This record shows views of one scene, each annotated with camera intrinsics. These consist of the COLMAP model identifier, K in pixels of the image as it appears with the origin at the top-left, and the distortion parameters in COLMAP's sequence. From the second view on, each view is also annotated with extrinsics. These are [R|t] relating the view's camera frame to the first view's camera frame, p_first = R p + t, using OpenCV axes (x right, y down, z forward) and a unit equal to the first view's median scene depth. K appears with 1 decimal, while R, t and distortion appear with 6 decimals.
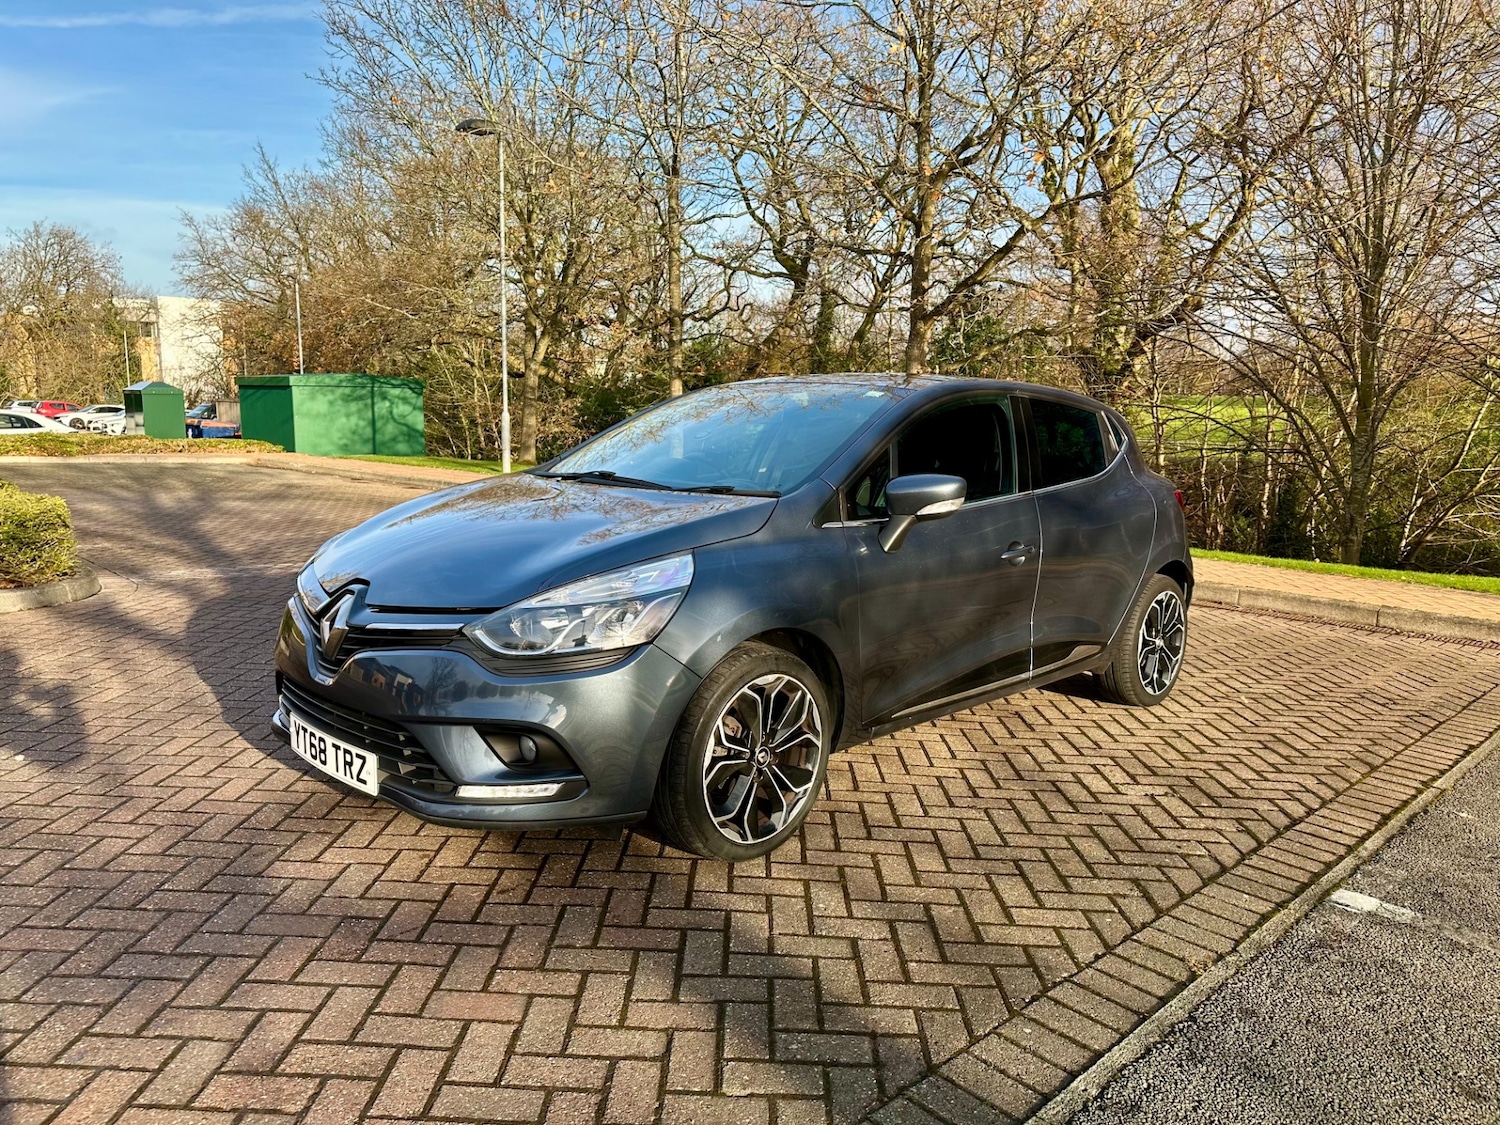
lens RADIAL K [[1045.4, 0, 758.5], [0, 1045.4, 565.4], [0, 0, 1]] dist [0.037427, -0.046814]
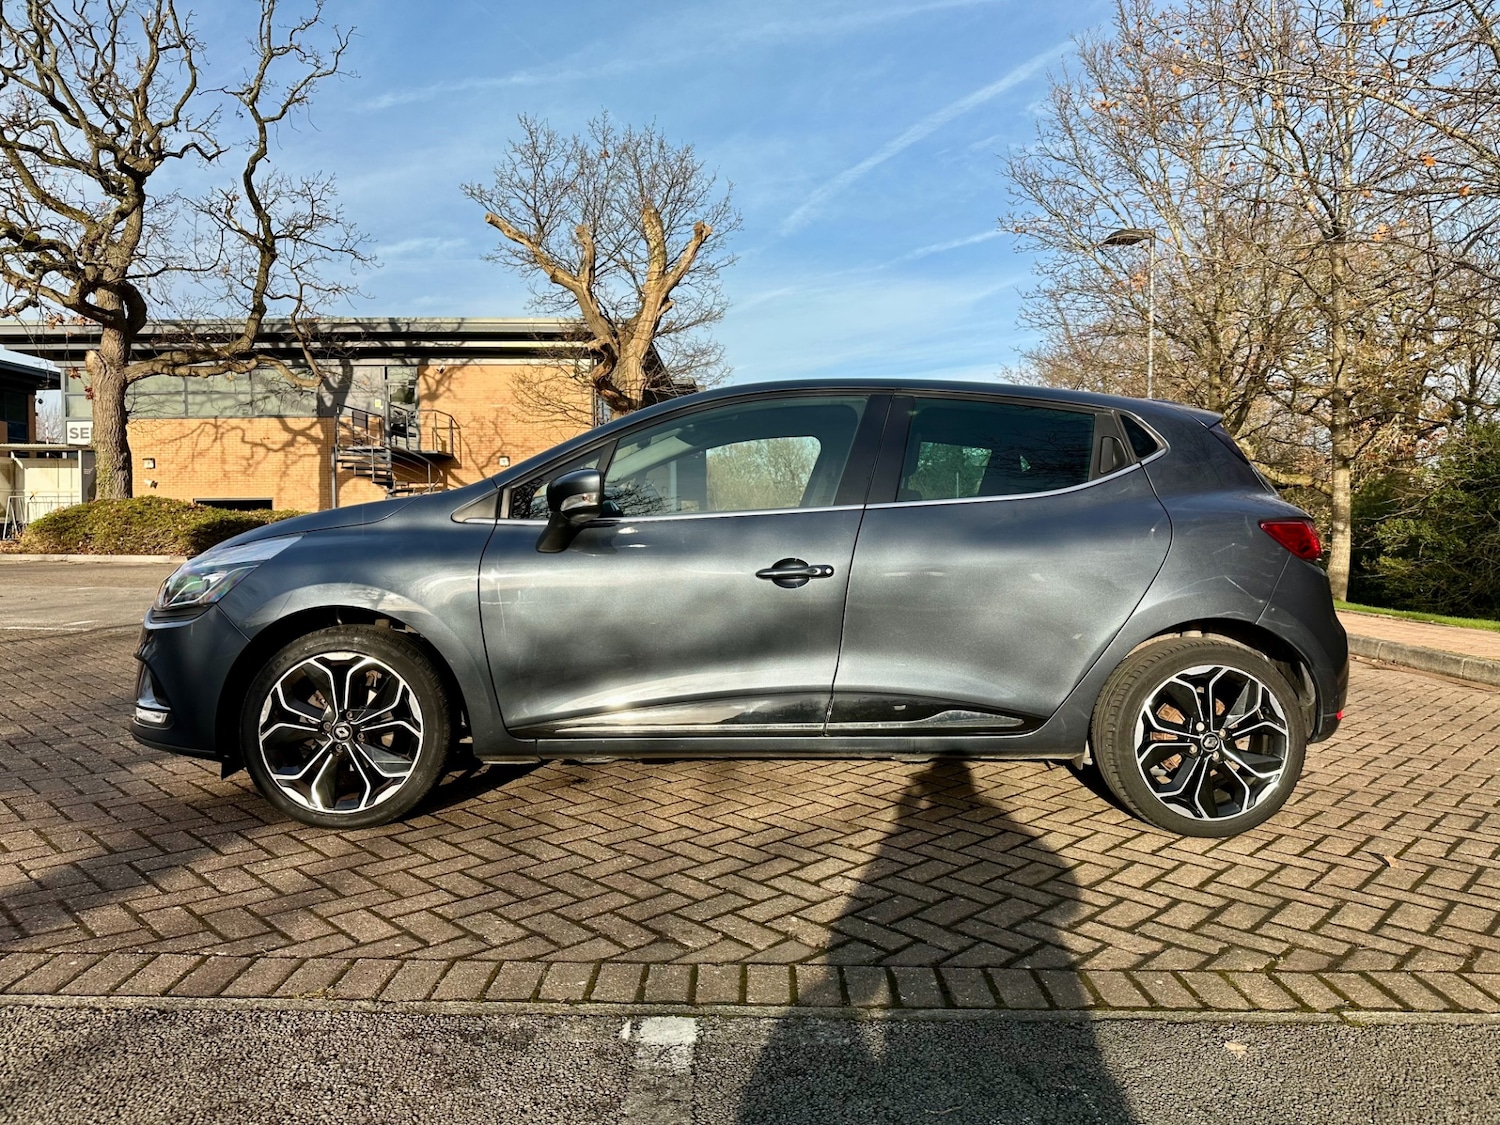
lens RADIAL K [[1043.5, 0, 769.5], [0, 1043.5, 554.7], [0, 0, 1]] dist [0.041624, -0.048463]
pose [[0.729479, -0.004075, -0.683991, 0.785990], [-0.087178, 0.991273, -0.098881, 0.056015], [0.678425, 0.131761, 0.722758, 0.378658]]
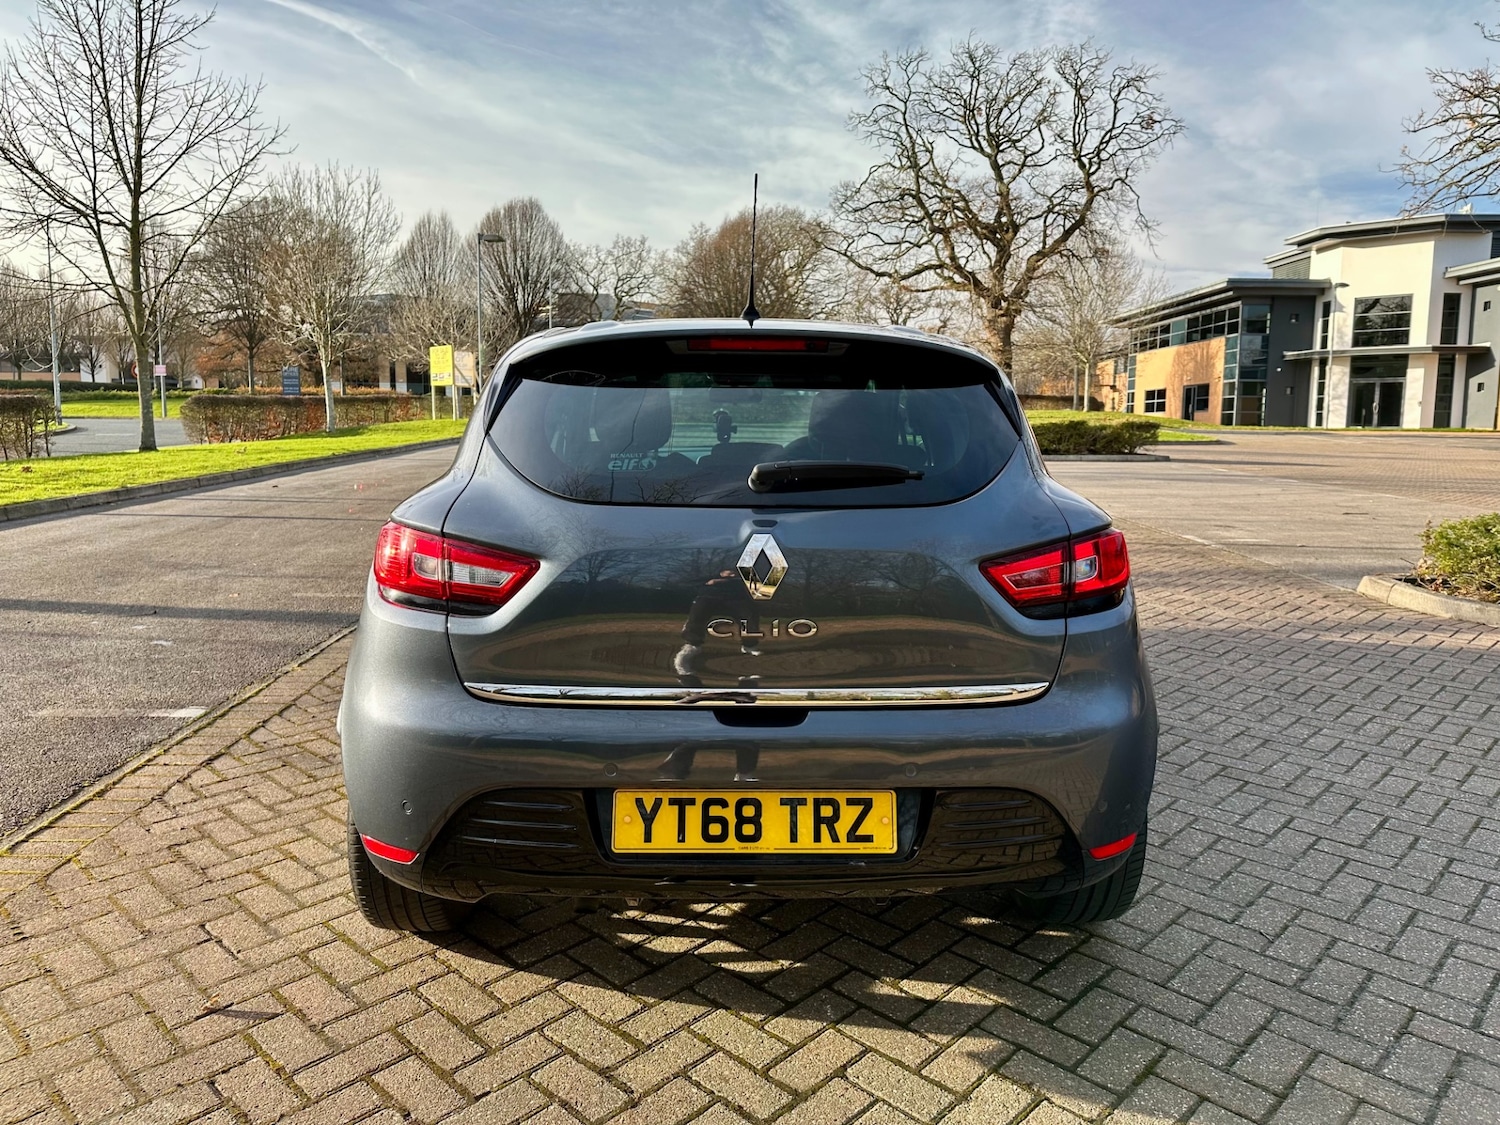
lens RADIAL K [[1049.4, 0, 755.5], [0, 1049.4, 565.3], [0, 0, 1]] dist [0.020641, -0.022200]
pose [[-0.686428, 0.067257, -0.724081, 0.774738], [-0.136232, 0.966192, 0.218894, -0.214259], [0.714323, 0.248898, -0.654058, 1.778878]]
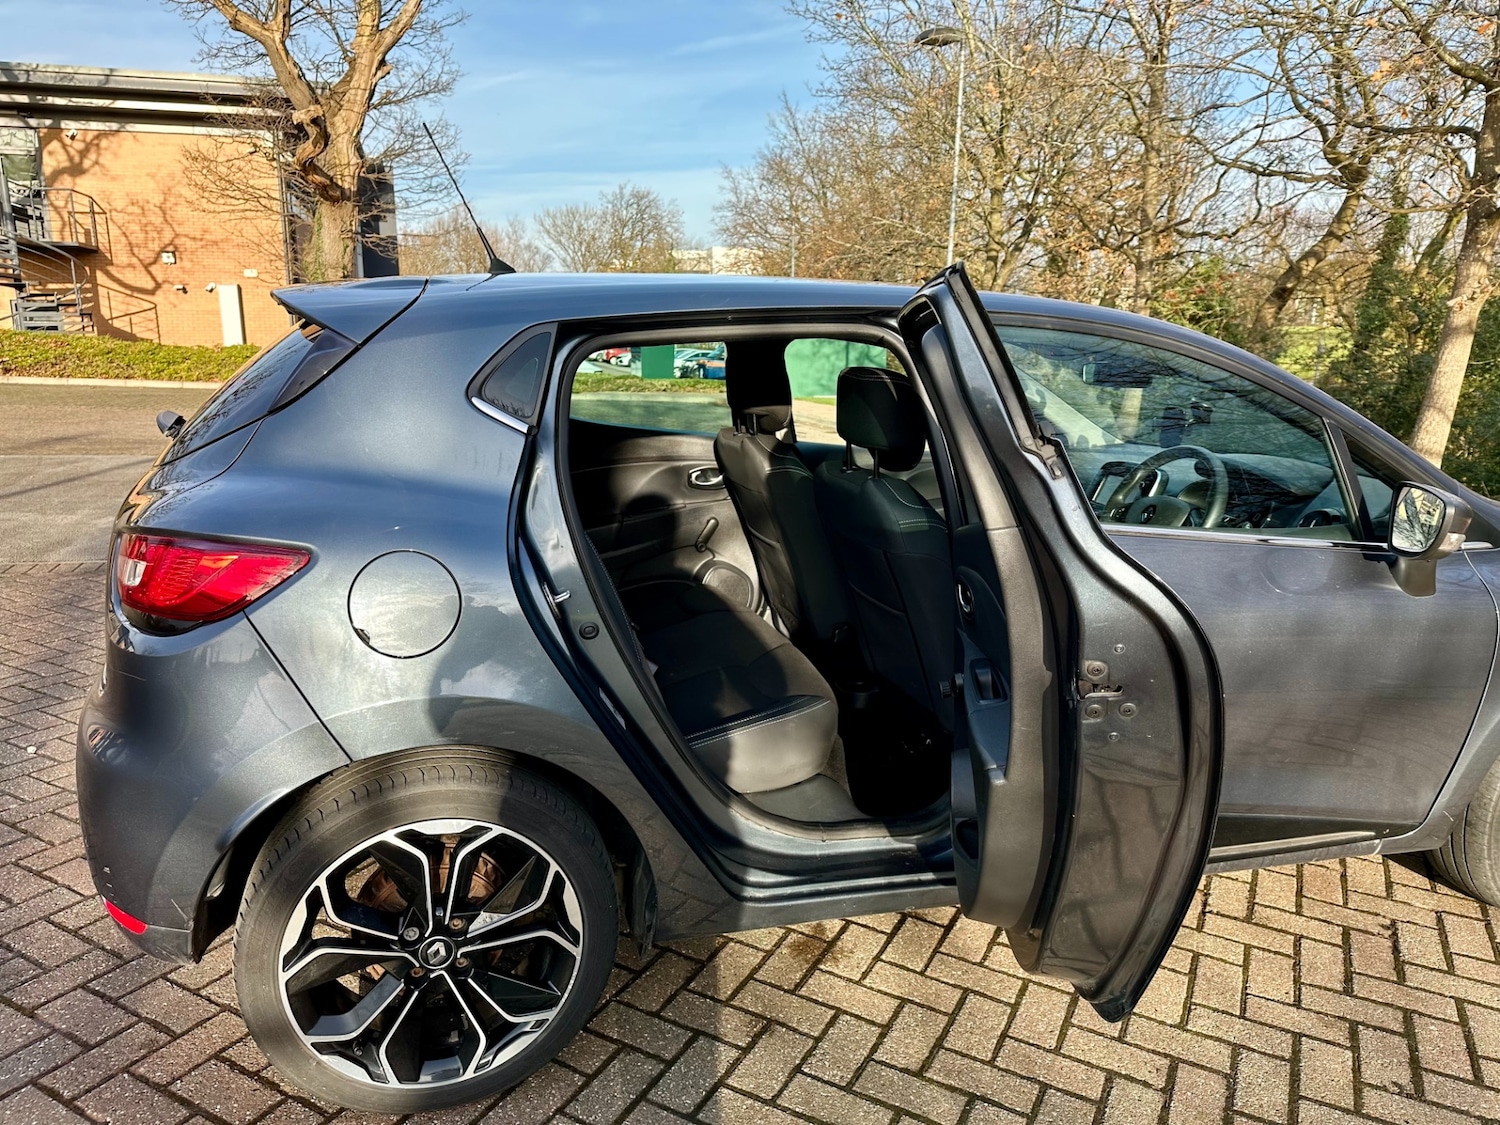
lens RADIAL K [[1048.1, 0, 750.5], [0, 1048.1, 558.7], [0, 0, 1]] dist [0.059611, -0.081609]
pose [[0.885642, 0.087980, -0.455958, 0.221243], [-0.064232, 0.995659, 0.067355, -0.074131], [0.459905, -0.030366, 0.887449, 0.440241]]
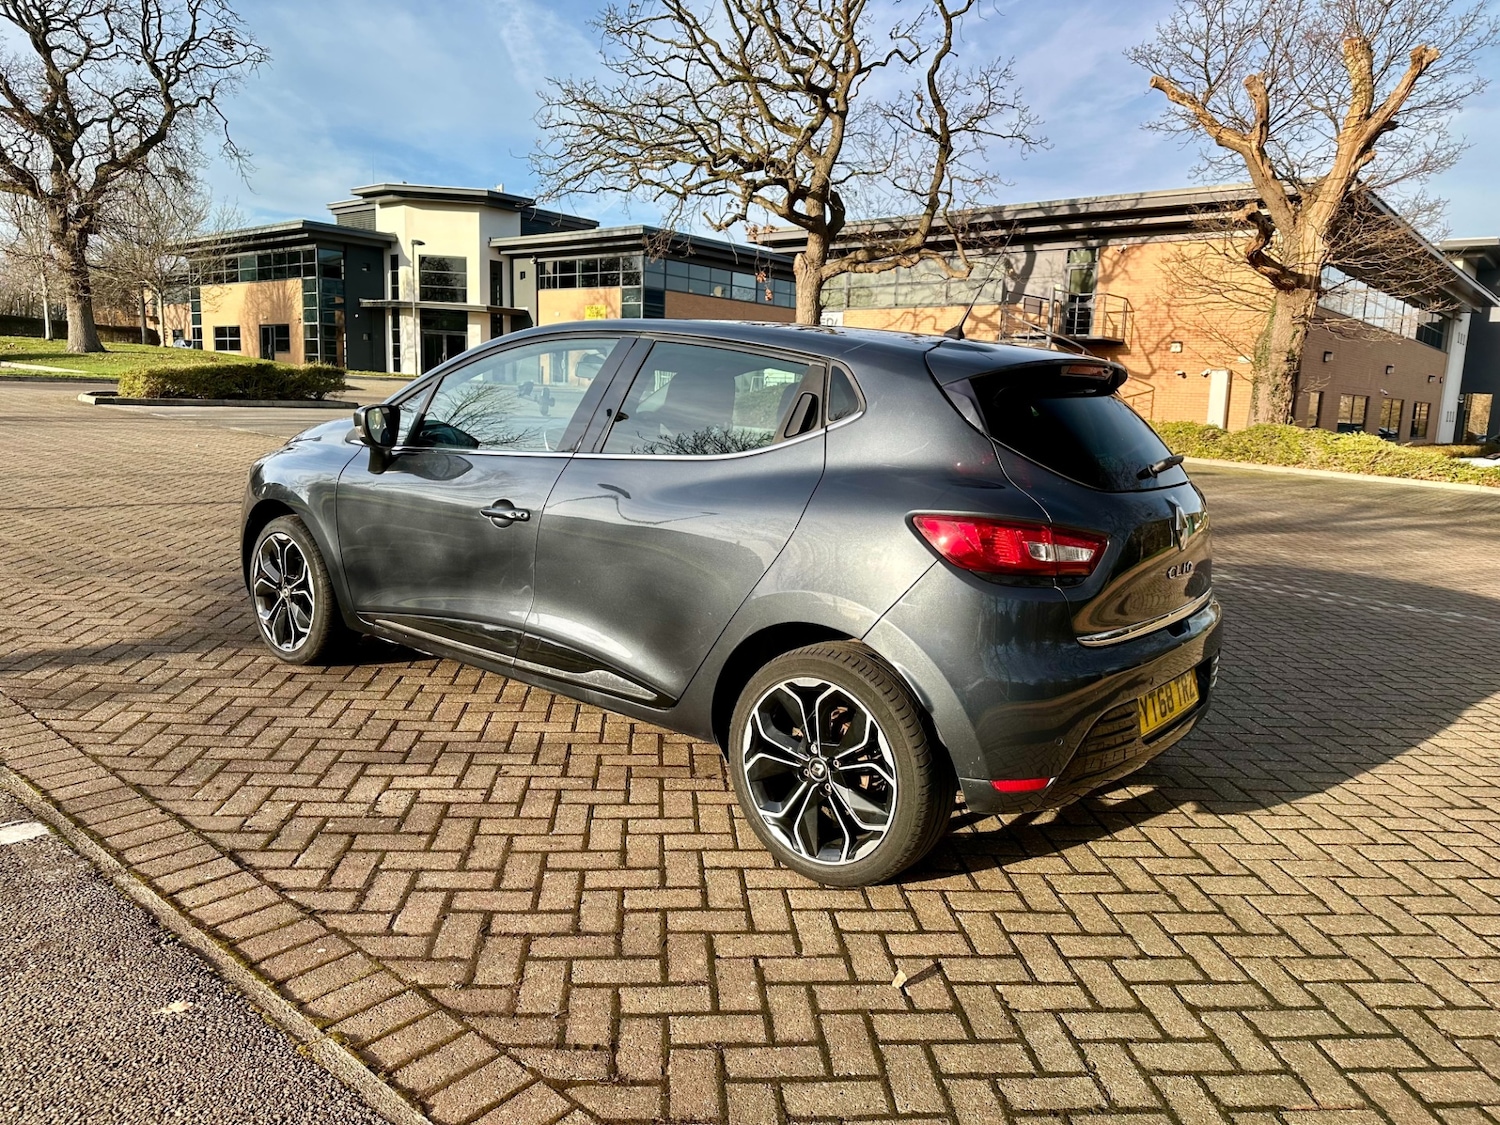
lens RADIAL K [[1045.4, 0, 758.5], [0, 1045.4, 565.4], [0, 0, 1]] dist [0.037427, -0.046814]
pose [[0.103056, 0.146235, -0.983867, 1.120175], [-0.191117, 0.973615, 0.124692, -0.117978], [0.976142, 0.175183, 0.128285, 1.085323]]
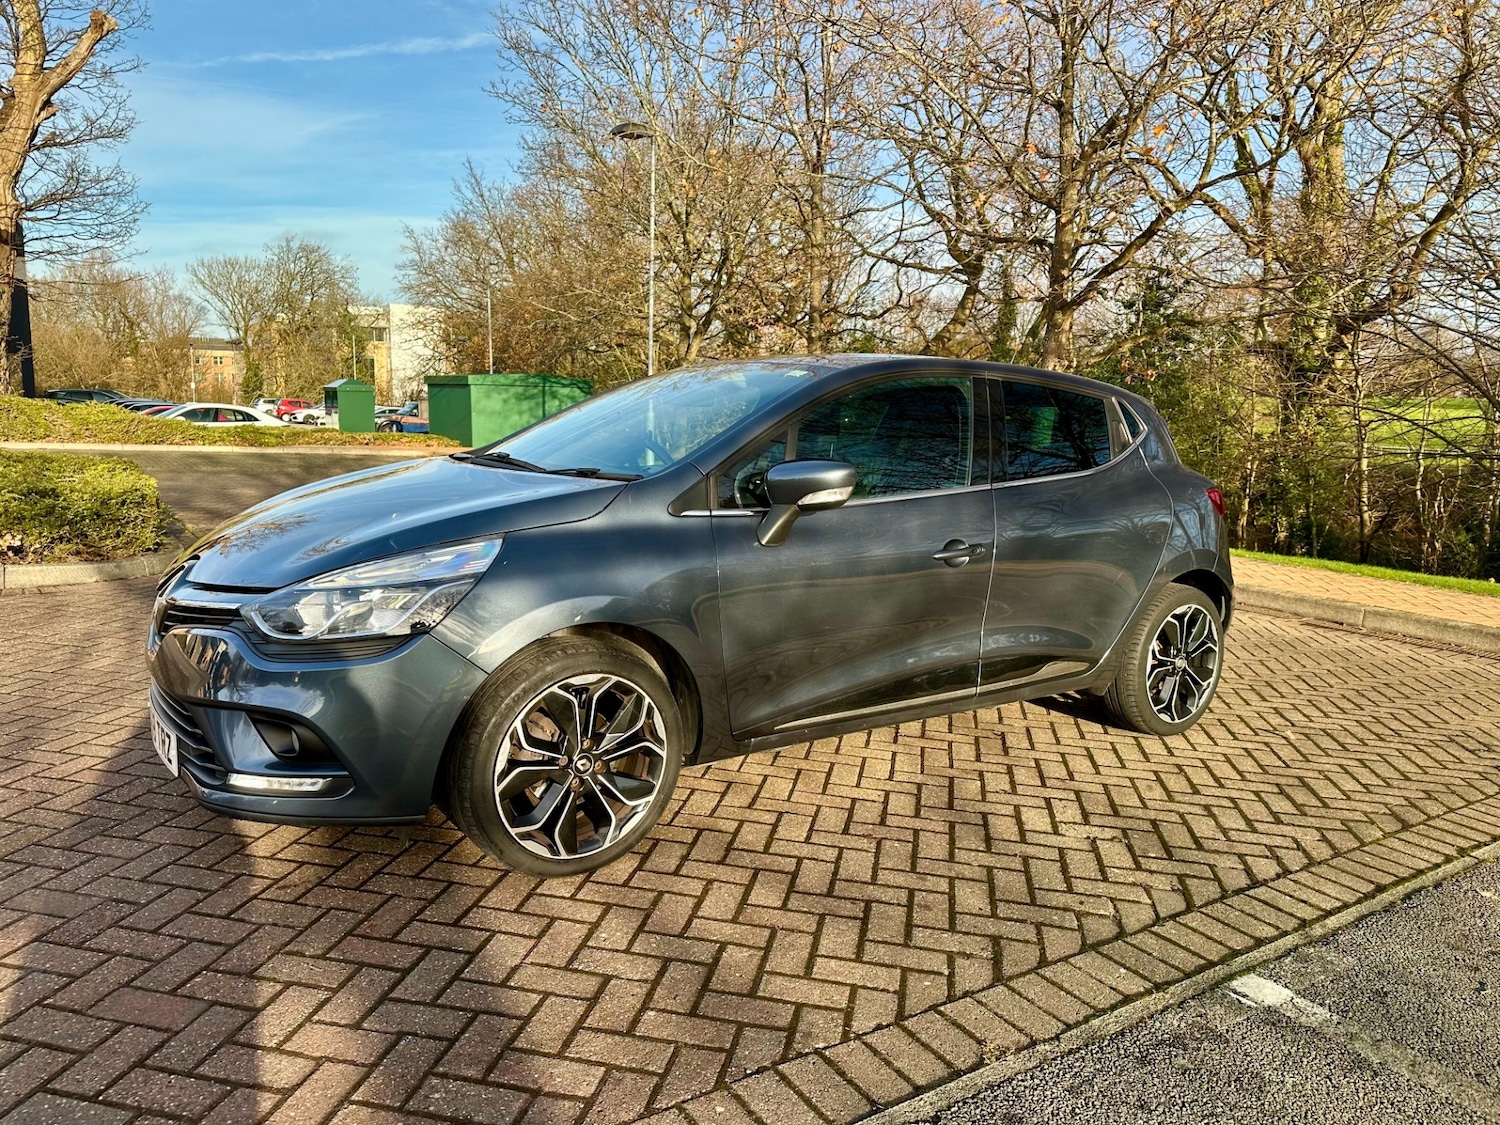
lens RADIAL K [[1046.8, 0, 756.3], [0, 1046.8, 554.6], [0, 0, 1]] dist [0.029343, -0.030543]
pose [[0.983039, 0.030569, -0.180832, 0.235376], [-0.032596, 0.999435, -0.008251, 0.002507], [0.180478, 0.014005, 0.983479, 0.095589]]
